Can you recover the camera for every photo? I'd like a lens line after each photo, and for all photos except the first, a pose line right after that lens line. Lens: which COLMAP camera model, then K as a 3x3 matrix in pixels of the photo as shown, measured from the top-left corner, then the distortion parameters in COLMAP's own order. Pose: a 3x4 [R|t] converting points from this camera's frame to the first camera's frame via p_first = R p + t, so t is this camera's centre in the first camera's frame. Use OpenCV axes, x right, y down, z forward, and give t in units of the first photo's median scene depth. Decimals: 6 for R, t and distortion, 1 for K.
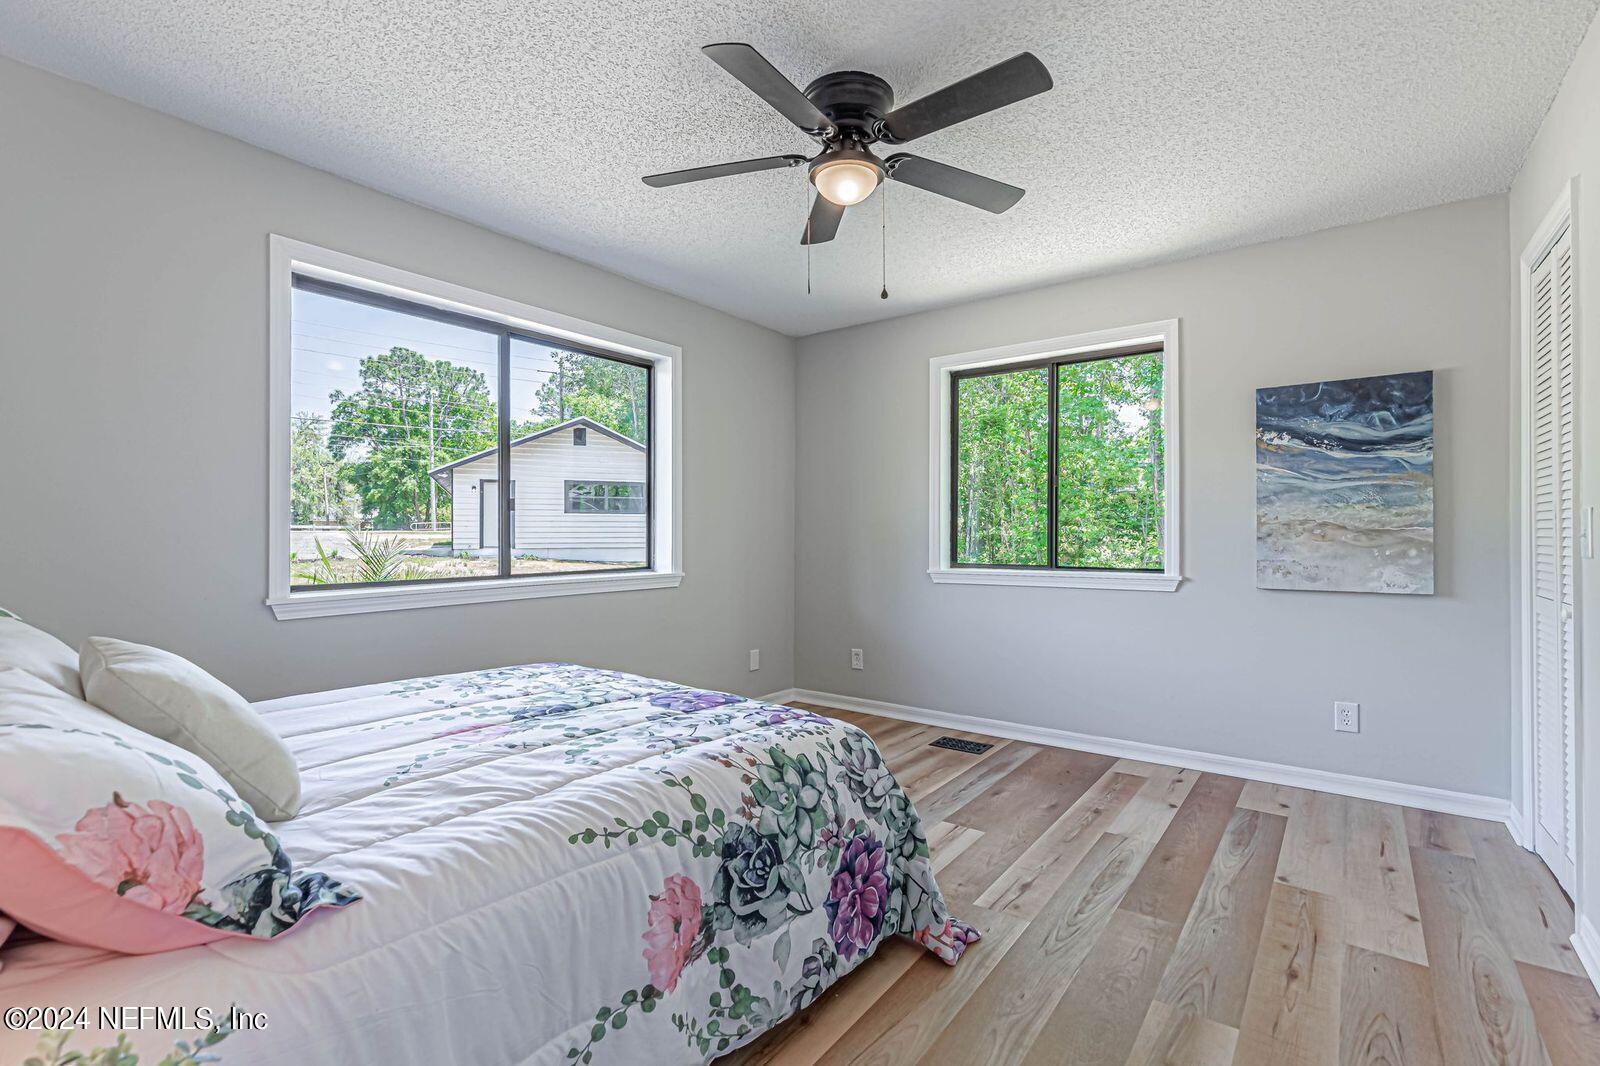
lens RADIAL K [[733.5, 0, 802.5], [0, 733.5, 532.6], [0, 0, 1]] dist [0.002307, 0.000136]
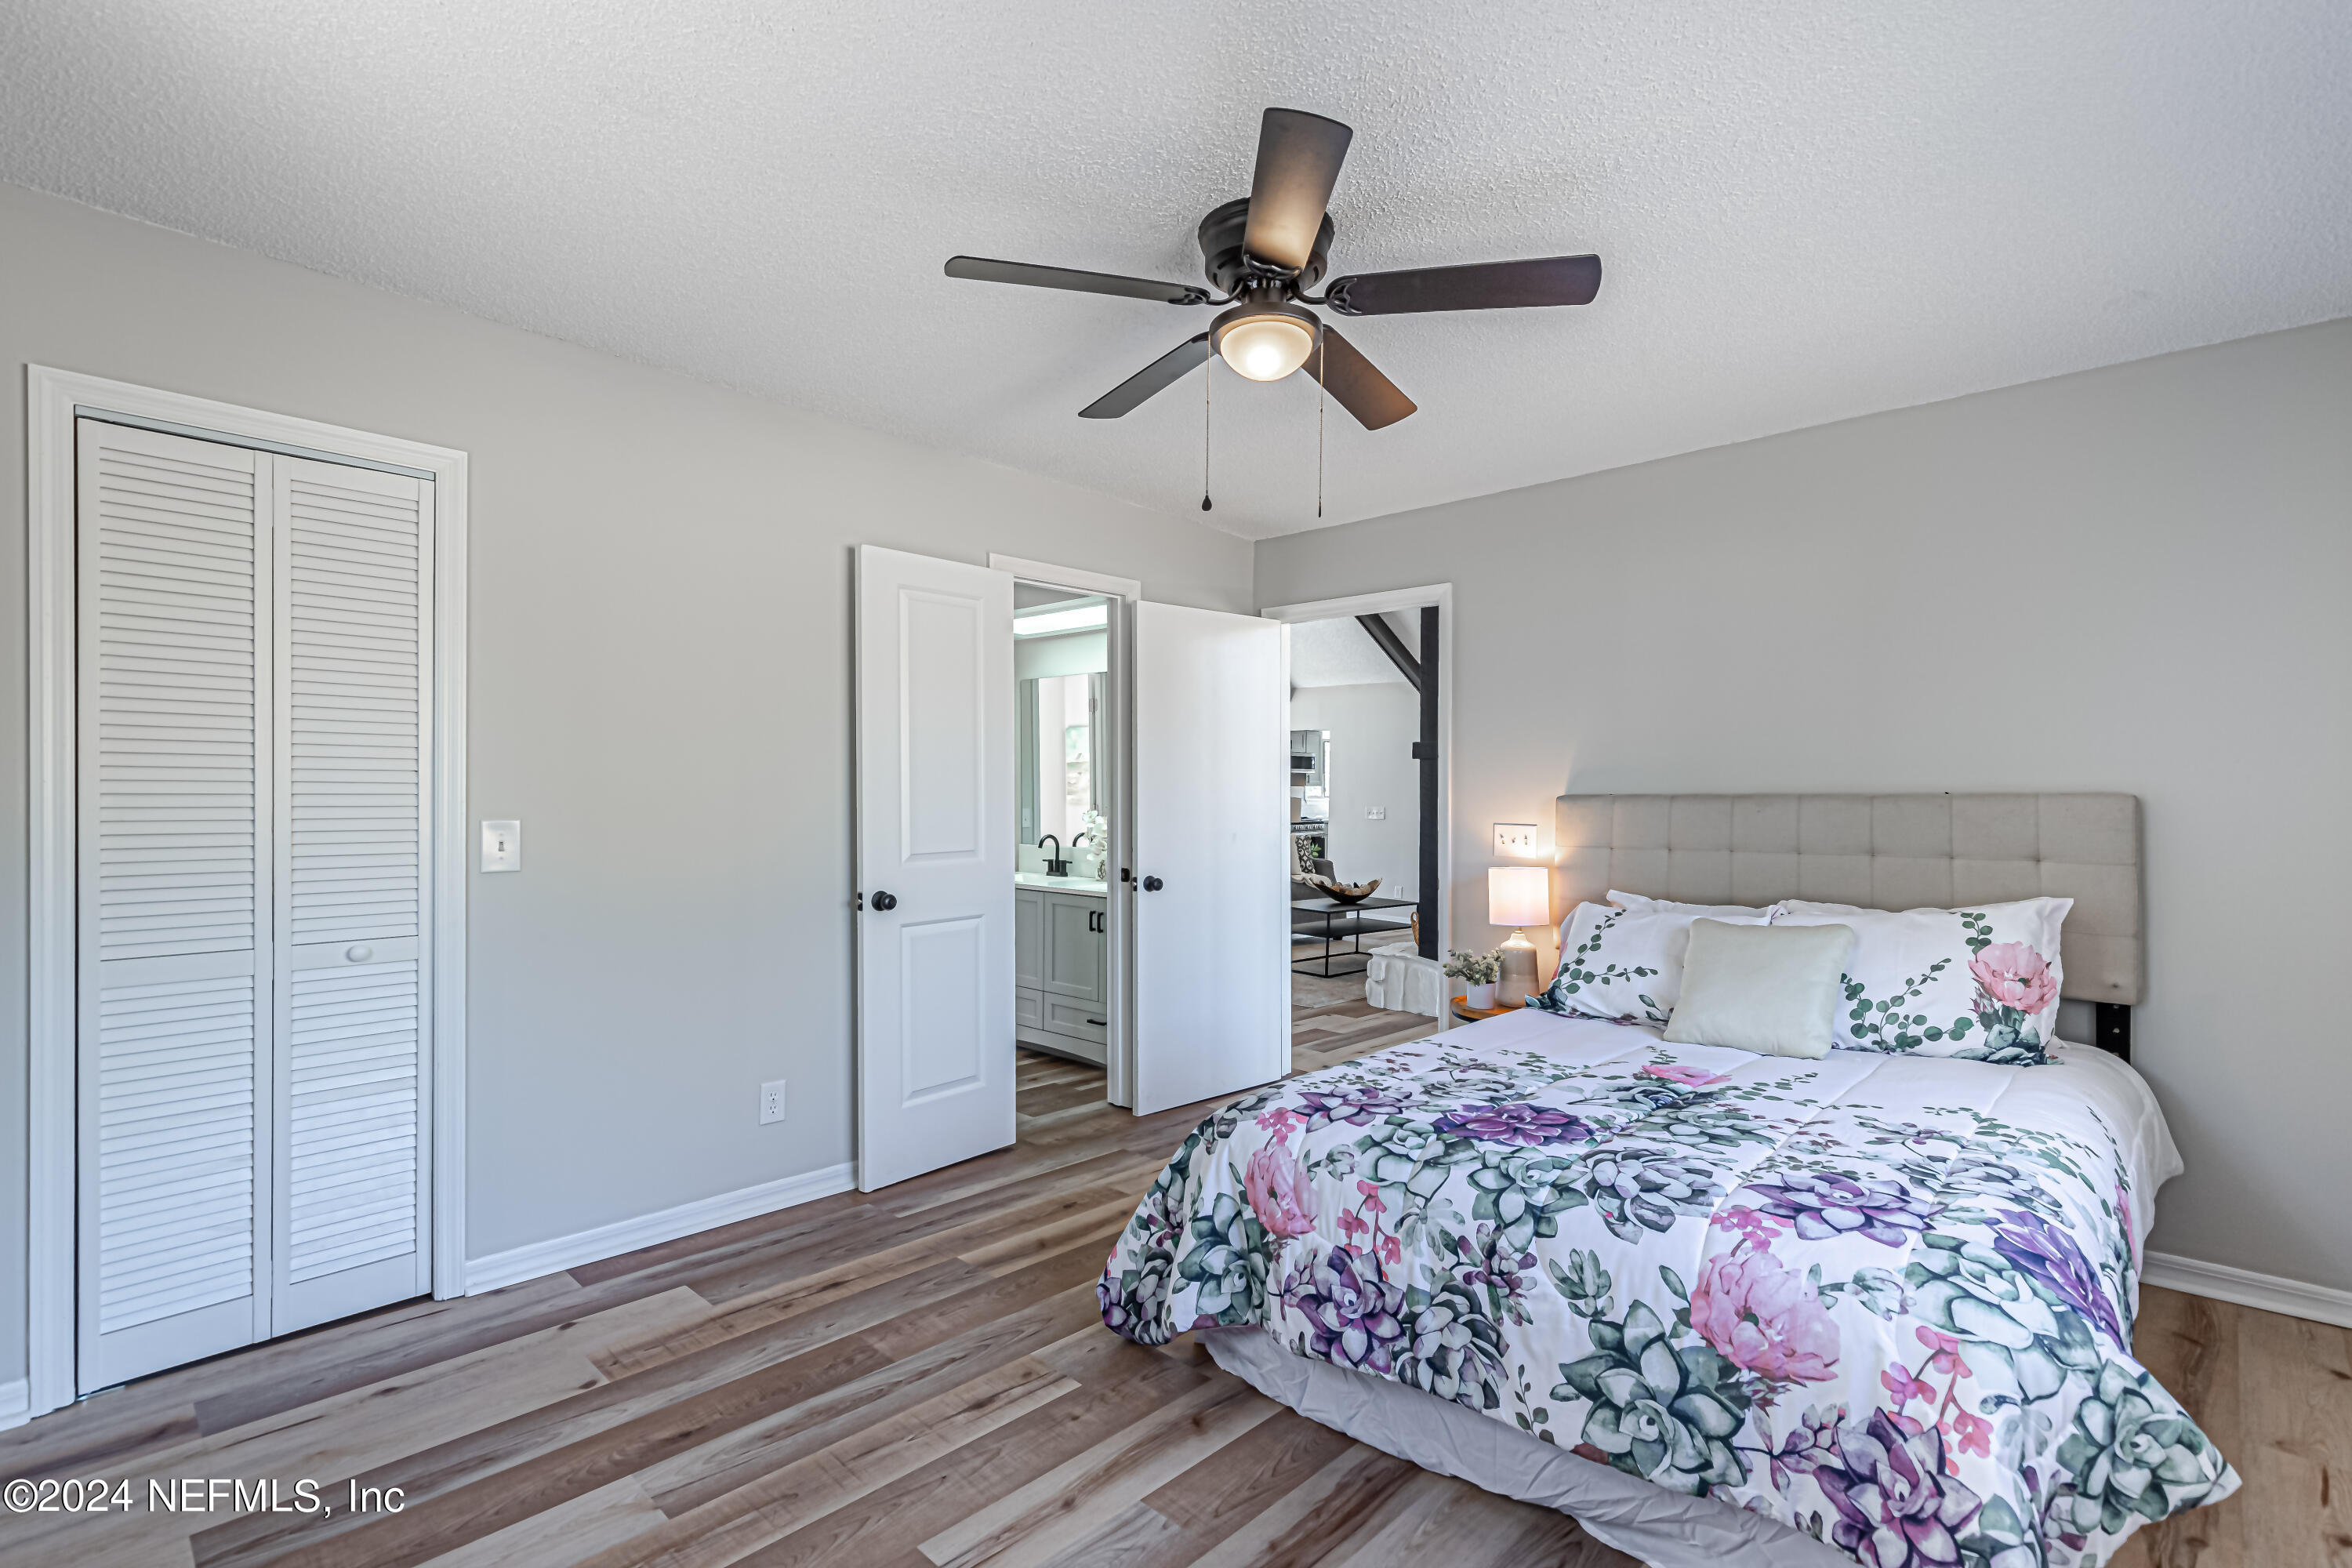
lens RADIAL K [[1087.8, 0, 1174.2], [0, 1087.8, 790.8], [0, 0, 1]] dist [0.000346, 0.000018]
pose [[-0.993164, 0.019247, 0.115132, 0.020078], [0.018250, 0.999786, -0.009711, -0.036094], [-0.115294, -0.007544, -0.993303, 1.981448]]
